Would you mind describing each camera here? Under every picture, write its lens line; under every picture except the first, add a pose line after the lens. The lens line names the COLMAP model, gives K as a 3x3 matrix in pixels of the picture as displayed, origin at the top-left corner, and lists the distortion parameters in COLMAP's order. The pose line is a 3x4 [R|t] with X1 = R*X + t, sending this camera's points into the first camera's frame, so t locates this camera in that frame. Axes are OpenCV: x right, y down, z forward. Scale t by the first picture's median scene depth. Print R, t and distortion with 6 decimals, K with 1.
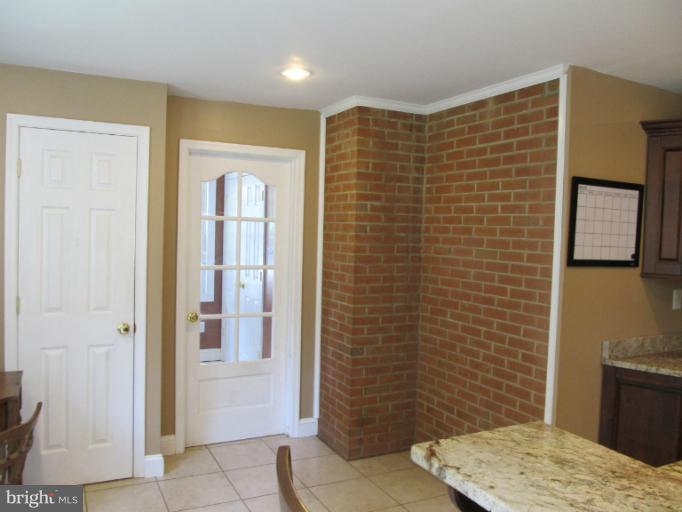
lens RADIAL K [[564.2, 0, 337.6], [0, 564.2, 253.5], [0, 0, 1]] dist [-0.064726, 0.028899]
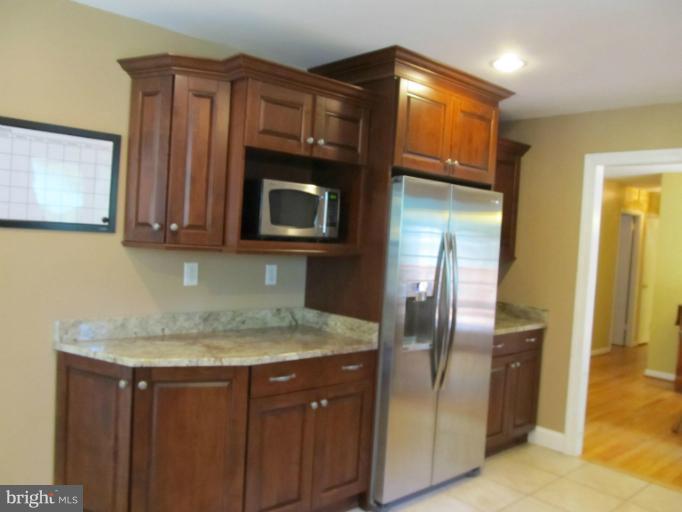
lens RADIAL K [[564.2, 0, 340.4], [0, 564.2, 252.4], [0, 0, 1]] dist [-0.064726, 0.028899]
pose [[0.967867, 0.017320, 0.250866, 0.666230], [-0.018478, 0.999827, 0.002261, 0.045783], [-0.250784, -0.006824, 0.968019, 0.095190]]
